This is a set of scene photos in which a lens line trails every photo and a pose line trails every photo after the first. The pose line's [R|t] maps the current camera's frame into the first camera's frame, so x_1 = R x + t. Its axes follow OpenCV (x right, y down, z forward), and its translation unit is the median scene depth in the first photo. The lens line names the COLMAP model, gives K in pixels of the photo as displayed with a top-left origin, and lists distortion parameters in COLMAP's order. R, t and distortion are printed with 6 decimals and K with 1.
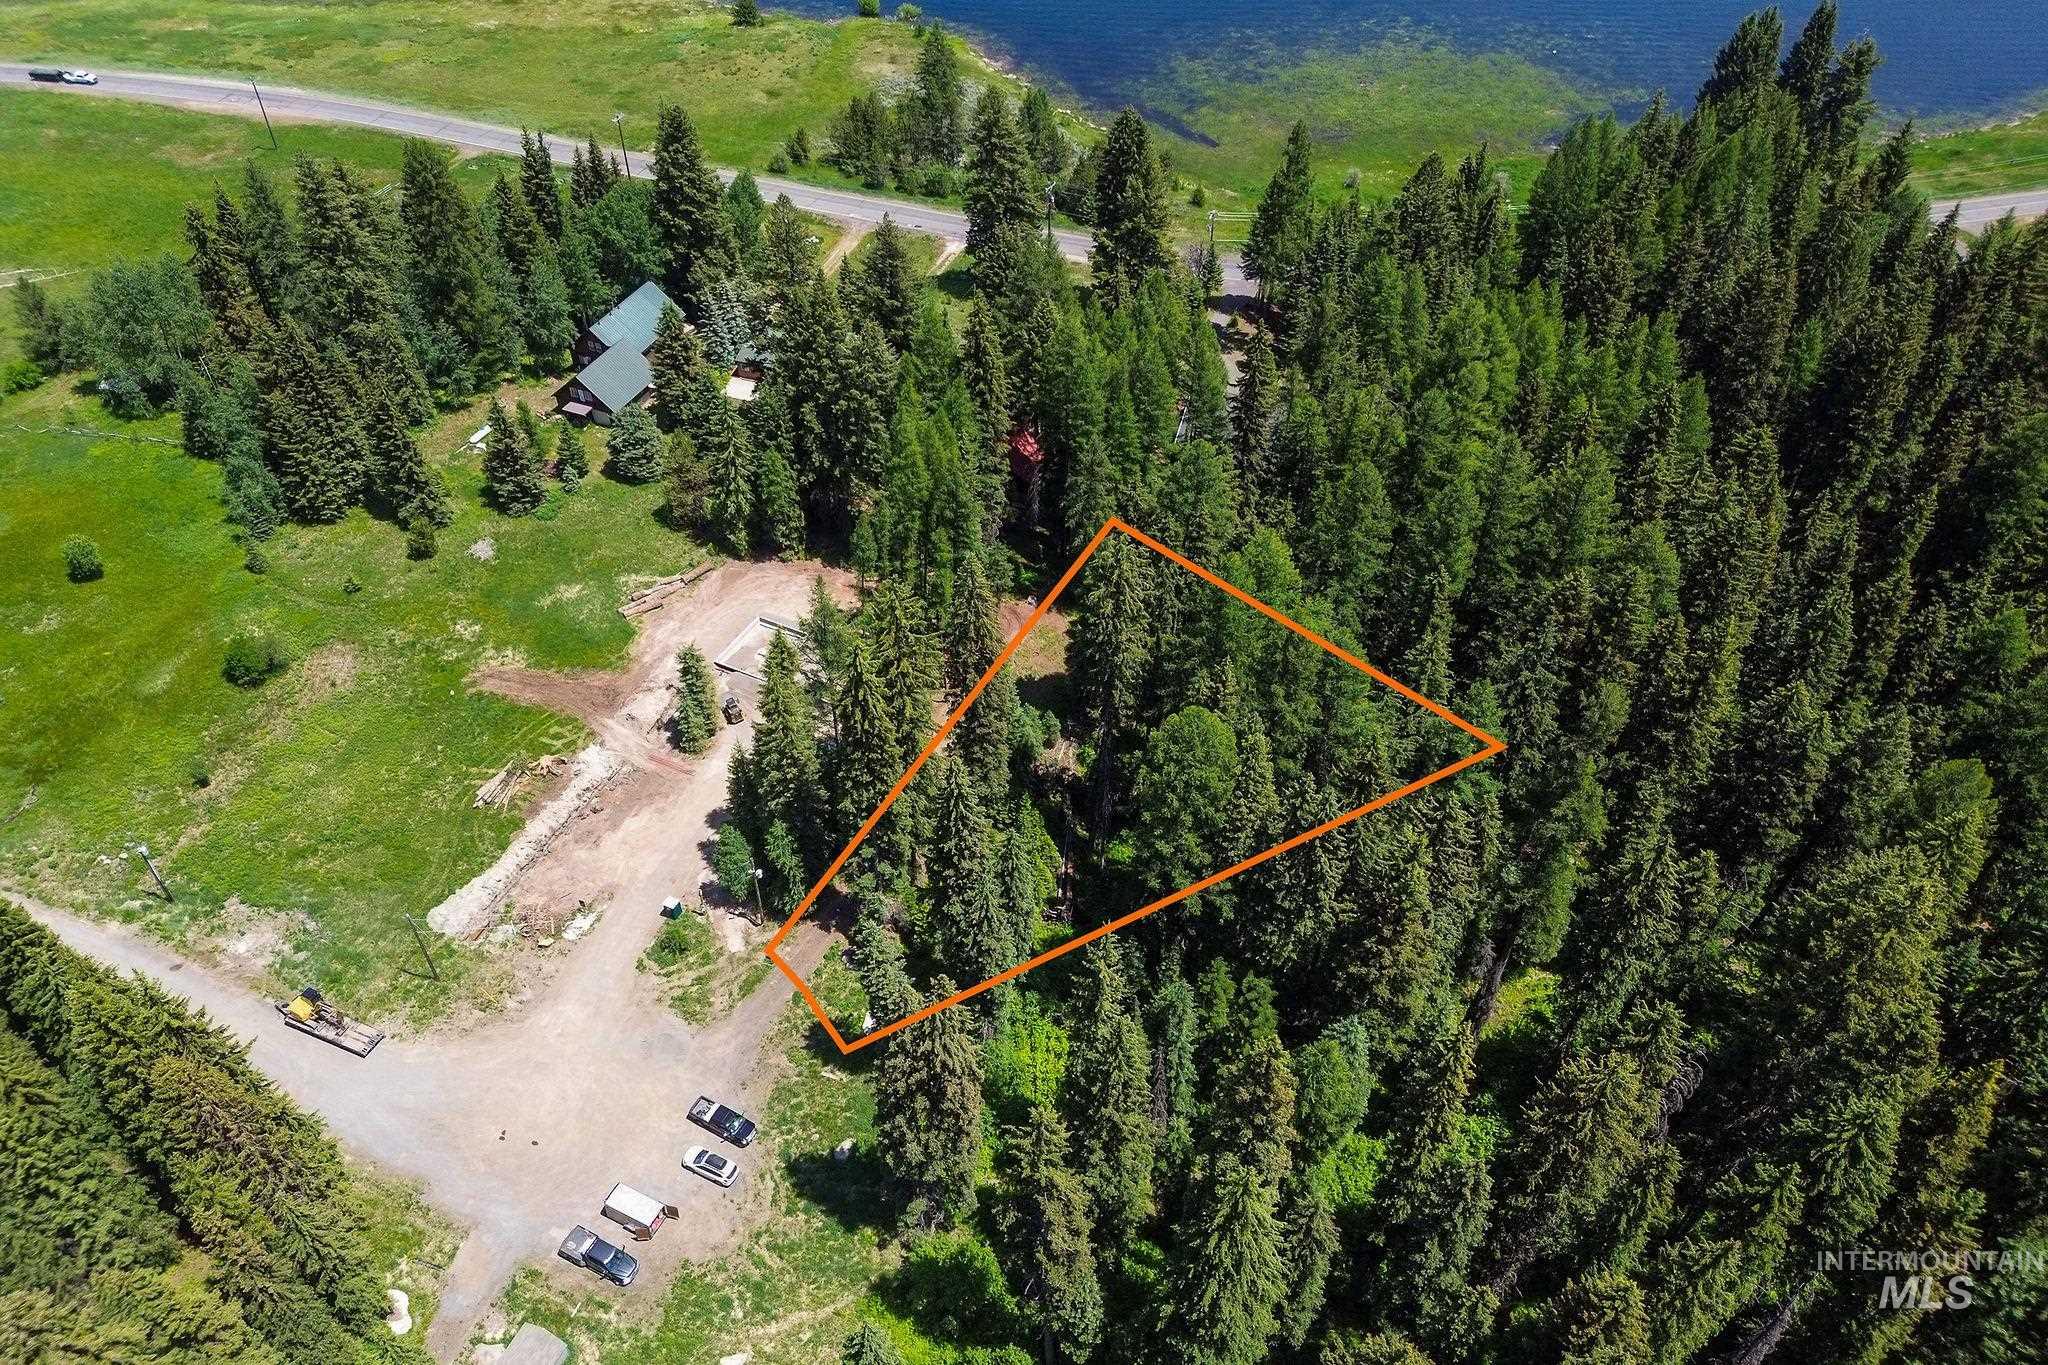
lens RADIAL K [[1447.7, 0, 1033.1], [0, 1447.7, 681.1], [0, 0, 1]] dist [0.073888, -0.060380]
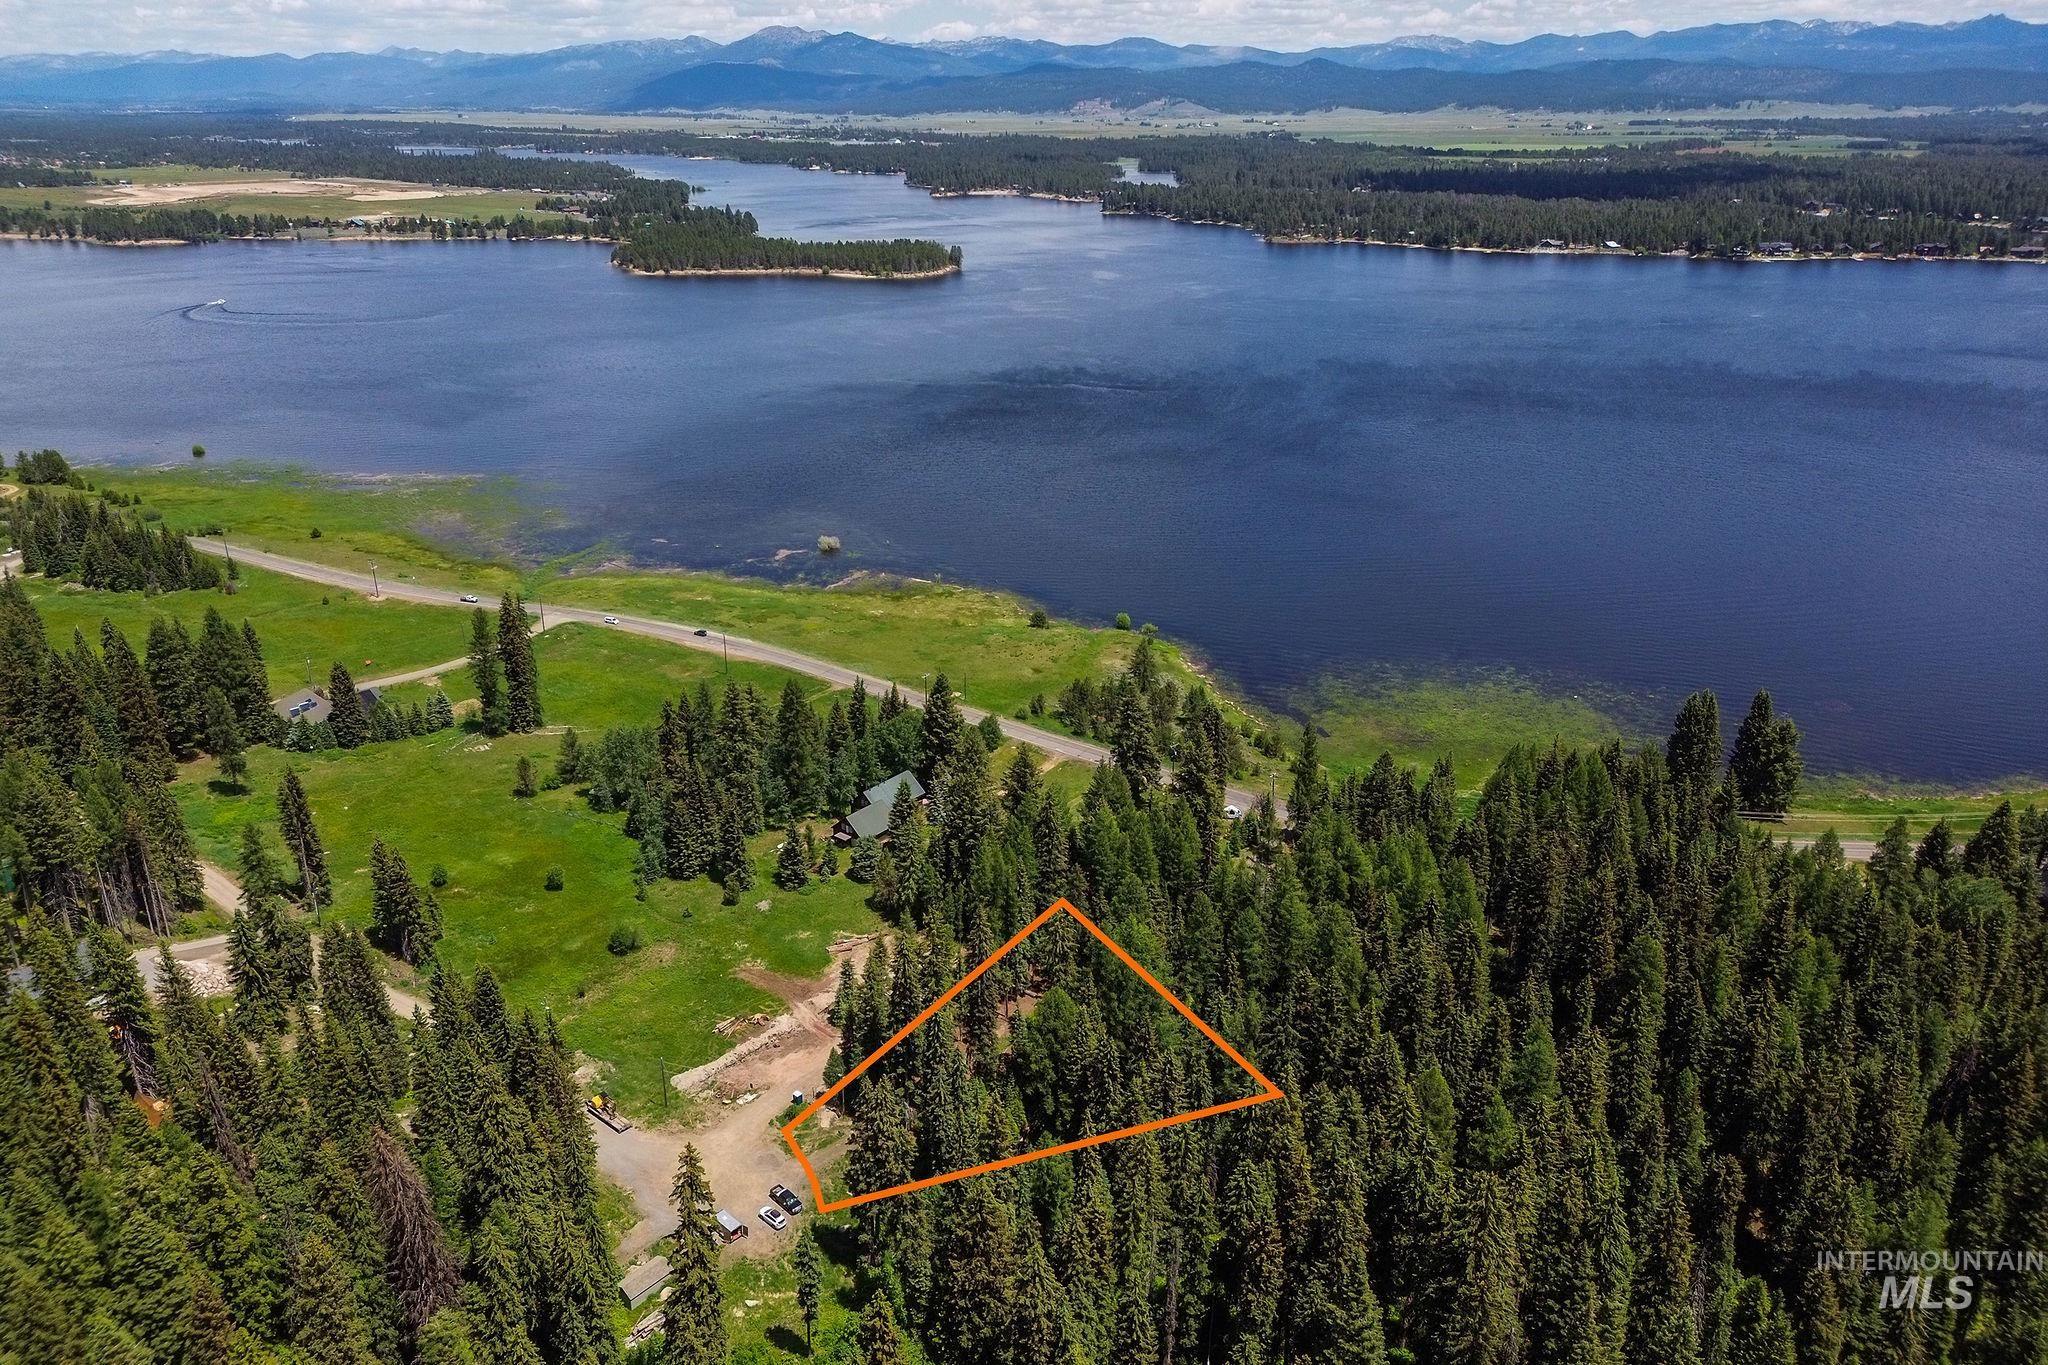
lens RADIAL K [[1447.7, 0, 1023.1], [0, 1447.7, 671.2], [0, 0, 1]] dist [0.073888, -0.060380]
pose [[0.959976, 0.102543, -0.260637, 0.292788], [-0.192111, 0.918236, -0.346318, 0.170775], [0.203814, 0.382528, 0.901184, -0.502295]]
